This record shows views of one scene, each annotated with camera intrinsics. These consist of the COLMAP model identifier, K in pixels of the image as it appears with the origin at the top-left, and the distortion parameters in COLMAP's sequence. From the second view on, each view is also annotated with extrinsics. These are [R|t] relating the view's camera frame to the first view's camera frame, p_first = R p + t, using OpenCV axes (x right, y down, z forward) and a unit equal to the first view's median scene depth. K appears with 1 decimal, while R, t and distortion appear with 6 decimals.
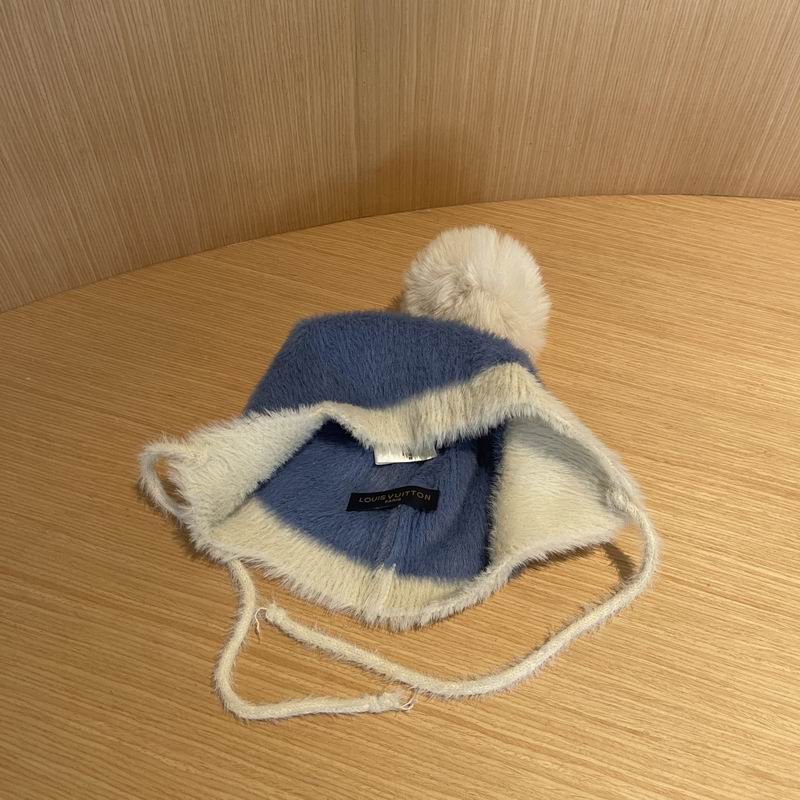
lens RADIAL K [[822.7, 0, 397.9], [0, 822.7, 412.2], [0, 0, 1]] dist [0.018809, 0.000000]
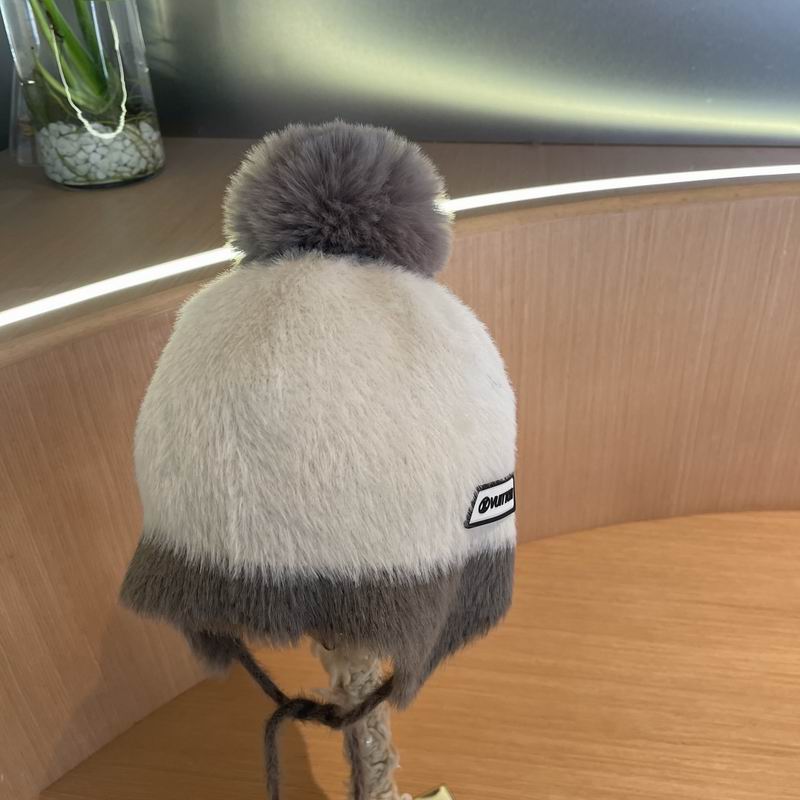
lens RADIAL K [[822.7, 0, 397.9], [0, 822.7, 401.8], [0, 0, 1]] dist [0.018809, 0.000000]
pose [[0.984886, -0.142118, 0.099009, -0.169508], [0.166461, 0.934612, -0.314312, -0.103548], [-0.047865, 0.326042, 0.944143, -0.391393]]
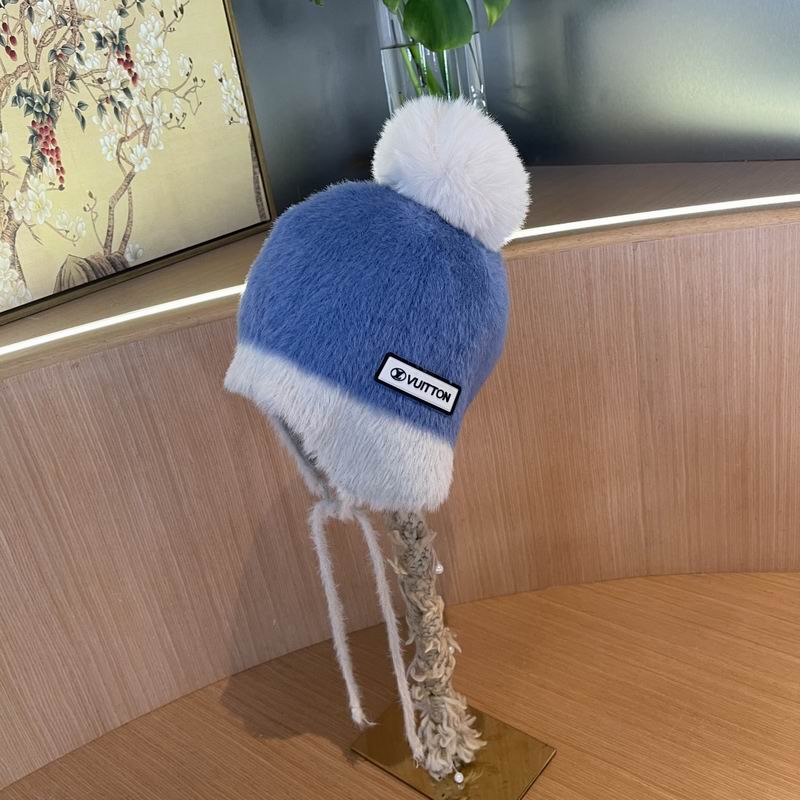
lens RADIAL K [[822.7, 0, 394.0], [0, 822.7, 395.6], [0, 0, 1]] dist [0.018809, 0.000000]
pose [[0.916178, -0.014360, -0.400515, 0.136156], [-0.163331, 0.899222, -0.405861, 0.132261], [0.365980, 0.437257, 0.821502, -0.452071]]
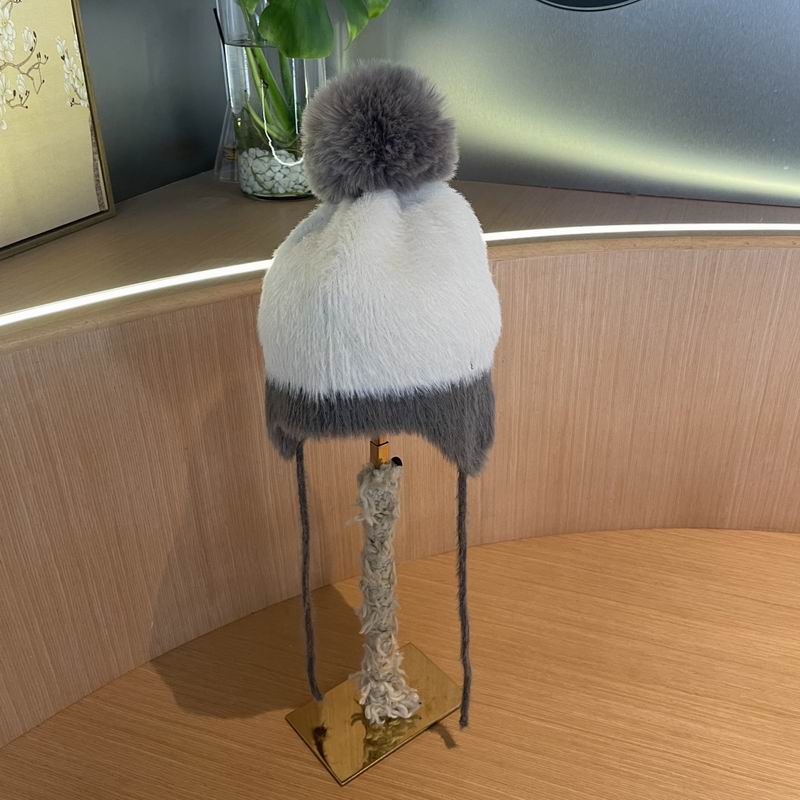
lens RADIAL K [[822.7, 0, 405.5], [0, 822.7, 409.4], [0, 0, 1]] dist [0.018809, 0.000000]
pose [[0.999120, -0.021656, -0.035924, -0.146810], [0.005823, 0.919741, -0.392484, 0.160371], [0.041541, 0.391929, 0.919057, -0.625725]]
